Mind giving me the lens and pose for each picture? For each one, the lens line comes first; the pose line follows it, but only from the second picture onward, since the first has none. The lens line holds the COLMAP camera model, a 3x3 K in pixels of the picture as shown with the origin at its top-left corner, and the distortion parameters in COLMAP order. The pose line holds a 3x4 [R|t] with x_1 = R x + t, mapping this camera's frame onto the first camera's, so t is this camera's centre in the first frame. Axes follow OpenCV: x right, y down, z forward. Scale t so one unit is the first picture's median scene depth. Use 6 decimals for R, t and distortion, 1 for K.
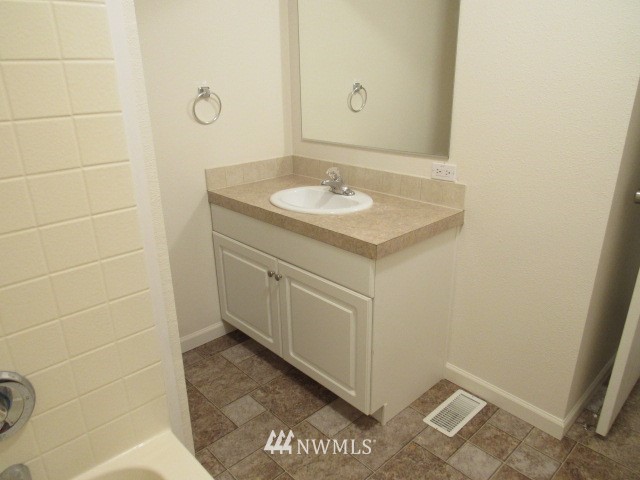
lens RADIAL K [[467.4, 0, 316.3], [0, 467.4, 242.1], [0, 0, 1]] dist [-0.000567, 0.006848]
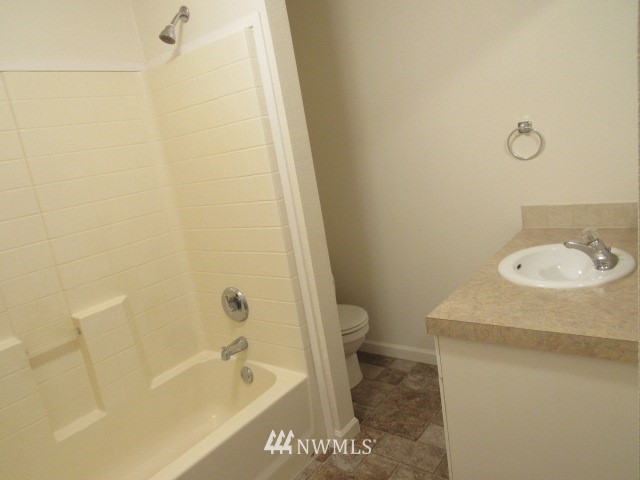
lens RADIAL K [[467.4, 0, 316.3], [0, 467.4, 242.1], [0, 0, 1]] dist [-0.000567, 0.006848]
pose [[0.140787, 0.201274, -0.969365, 0.676637], [-0.182776, 0.967571, 0.174355, -0.181078], [0.973022, 0.152630, 0.173009, 0.450069]]
